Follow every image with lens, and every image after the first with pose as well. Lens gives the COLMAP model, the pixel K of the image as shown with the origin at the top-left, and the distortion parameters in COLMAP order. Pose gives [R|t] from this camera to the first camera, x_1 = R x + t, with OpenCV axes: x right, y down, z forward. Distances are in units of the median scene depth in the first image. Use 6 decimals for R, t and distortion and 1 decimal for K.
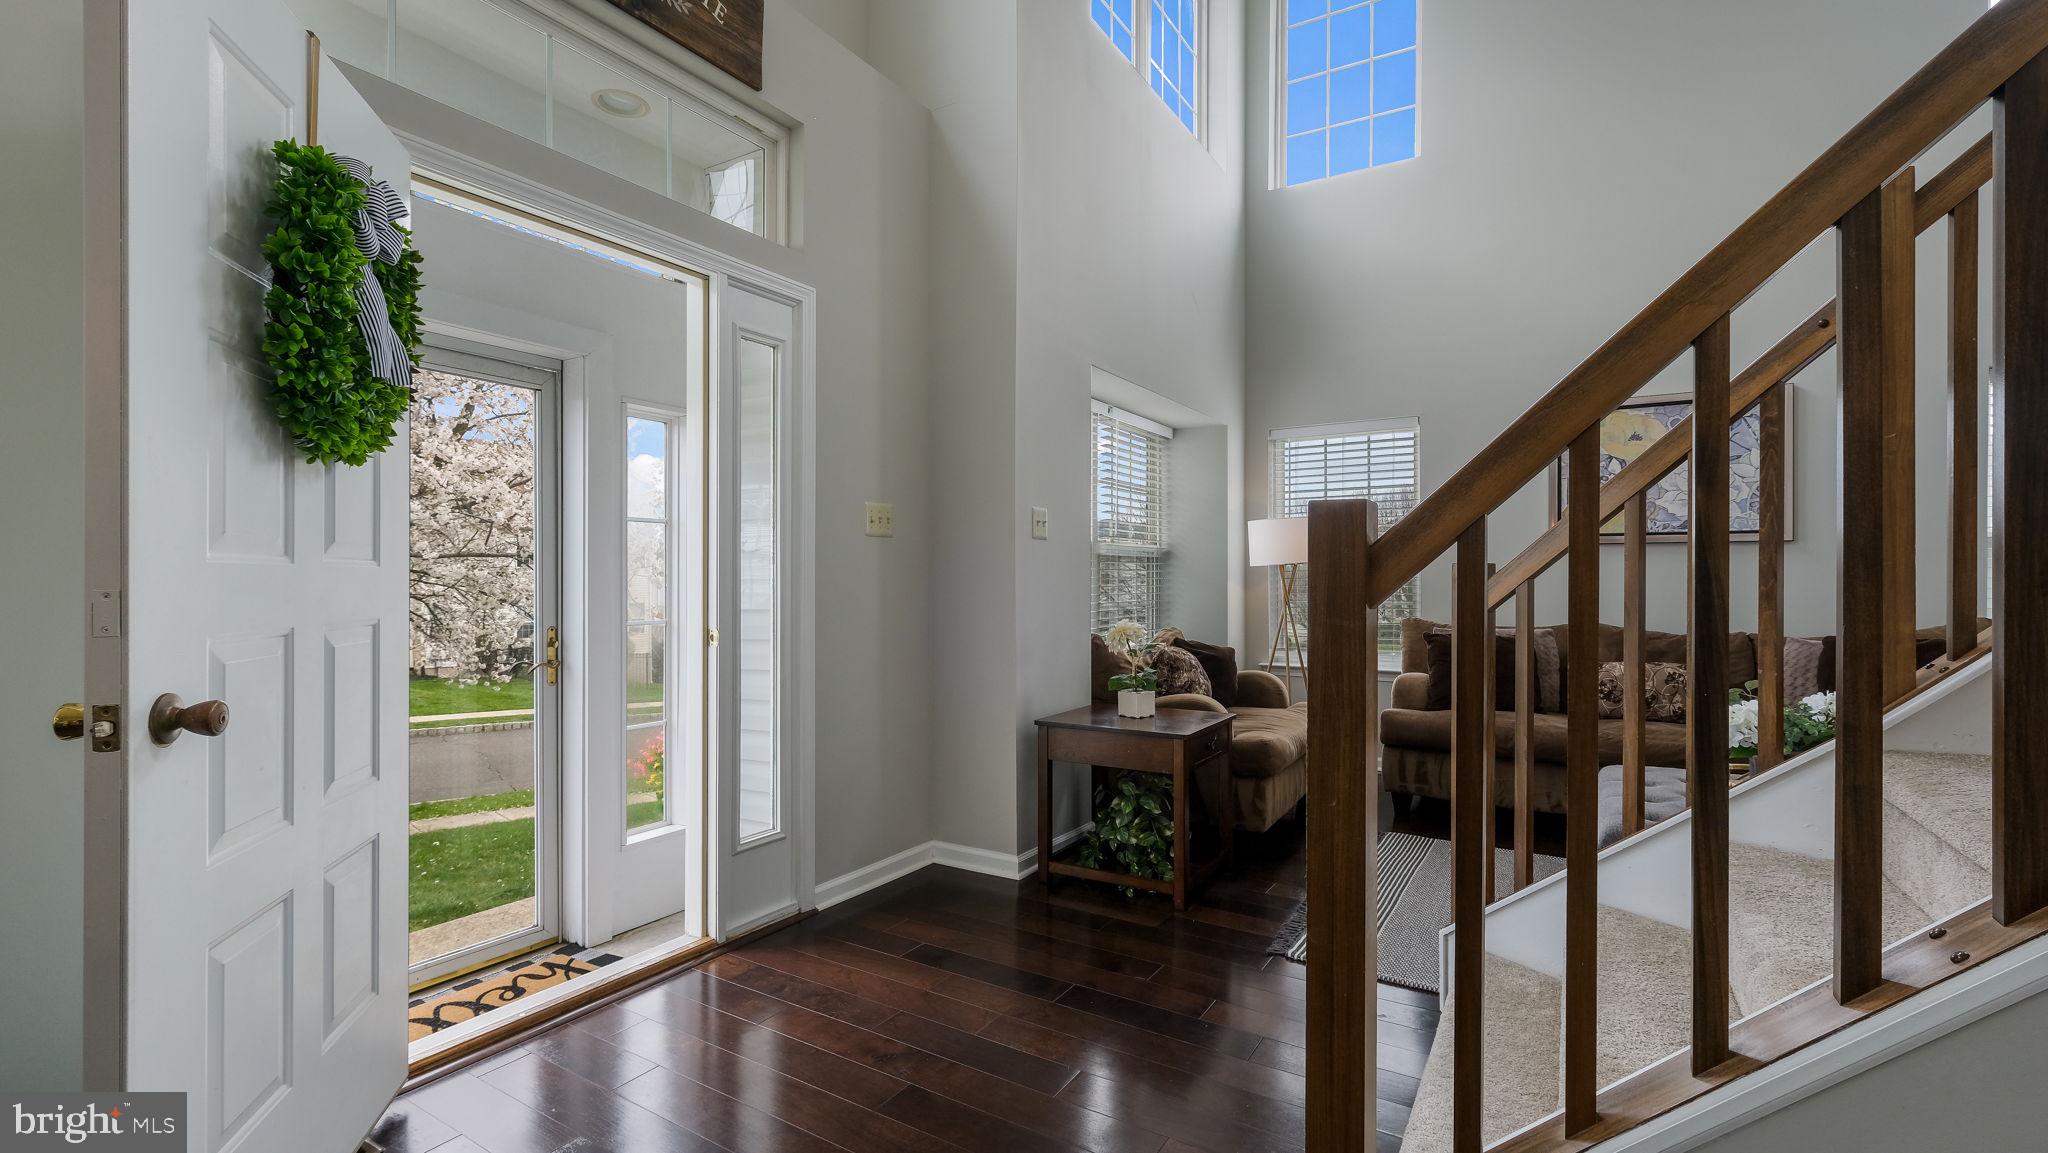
lens RADIAL K [[904.2, 0, 1023.5], [0, 904.2, 575.8], [0, 0, 1]] dist [-0.002046, -0.000150]
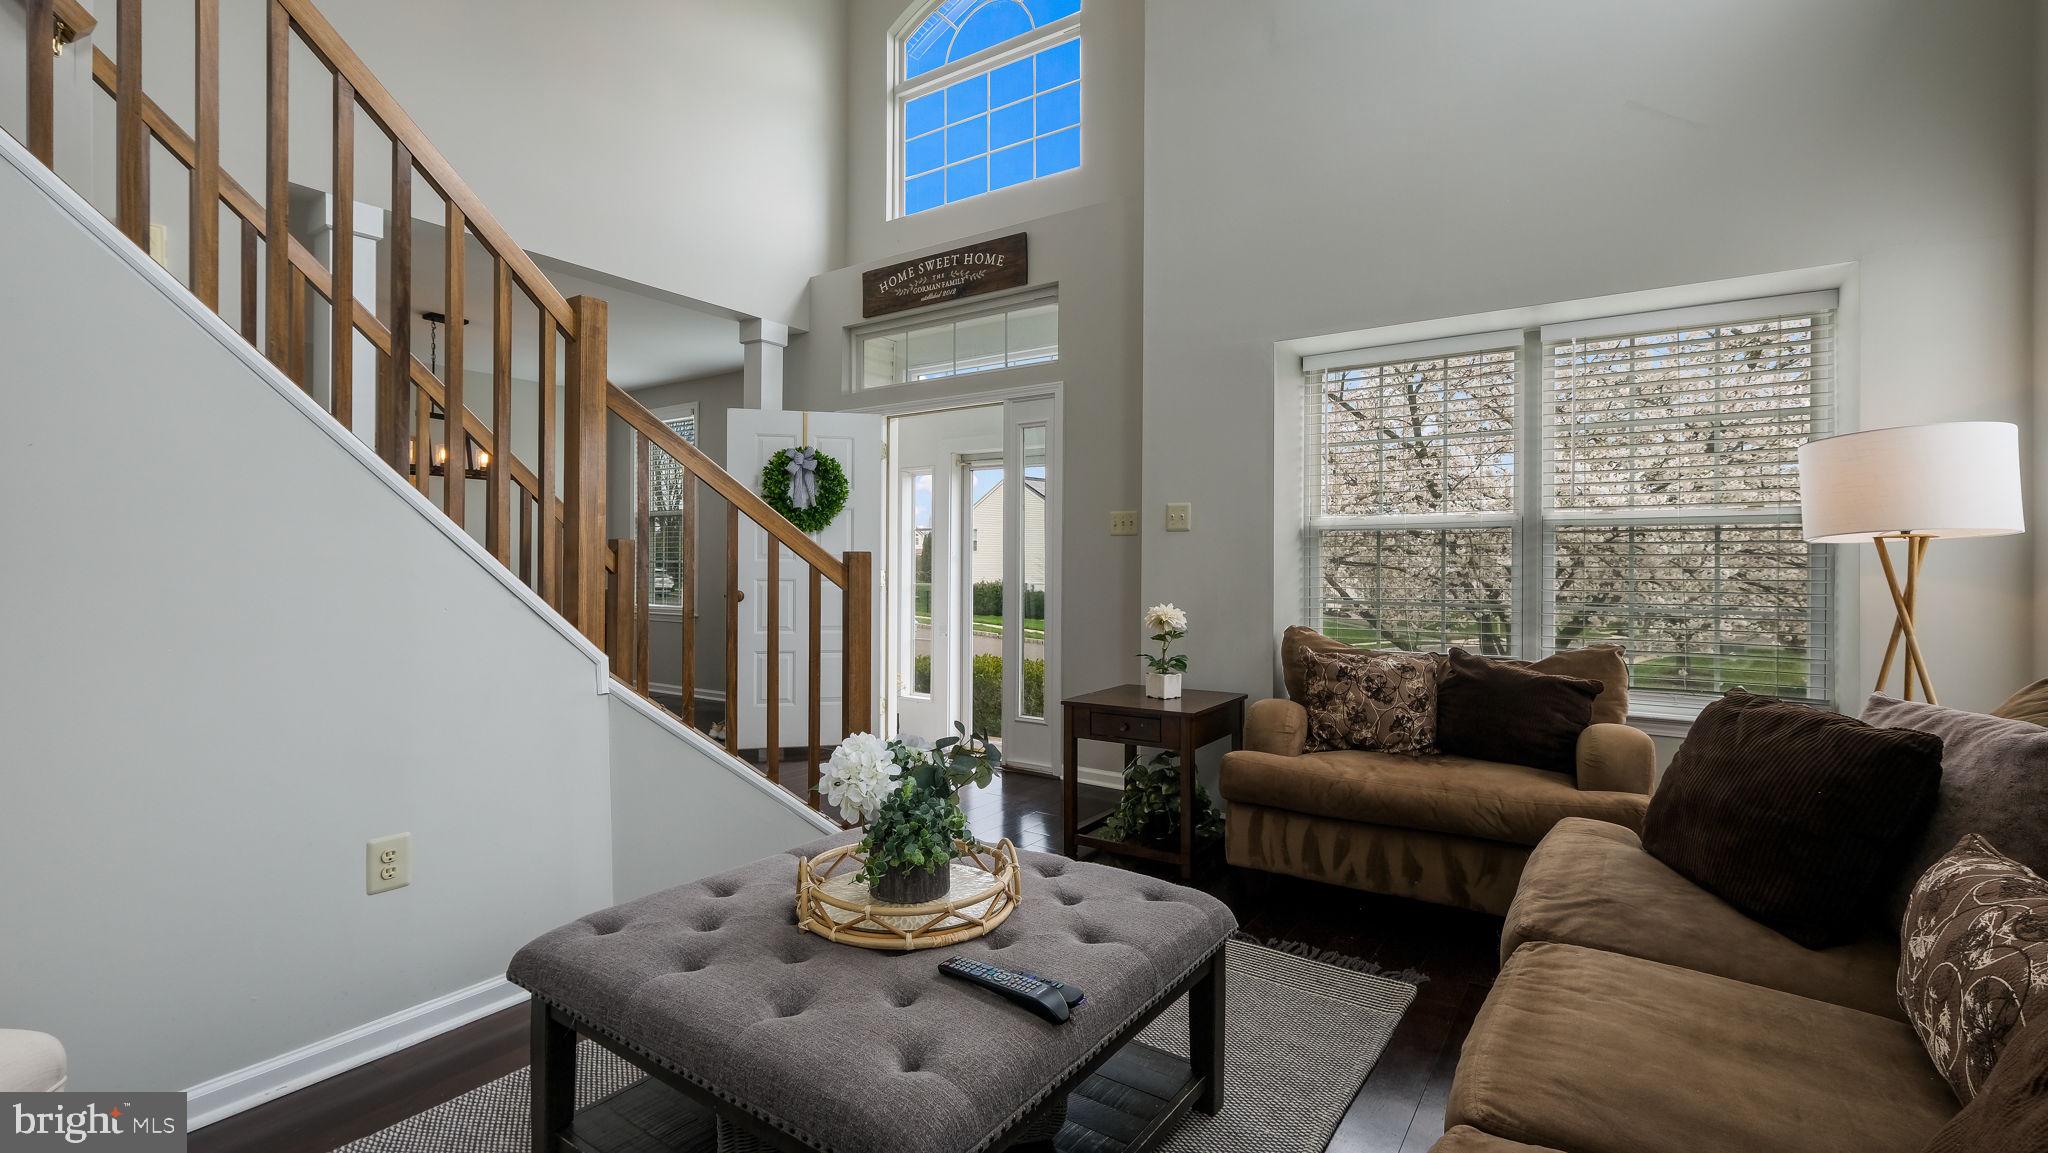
lens RADIAL K [[904.2, 0, 1024.7], [0, 904.2, 567.5], [0, 0, 1]] dist [-0.002046, -0.000150]
pose [[-0.056332, 0.004865, -0.998400, 1.320147], [-0.004646, 0.999976, 0.005135, -0.001640], [0.998401, 0.004928, -0.056308, 1.004124]]
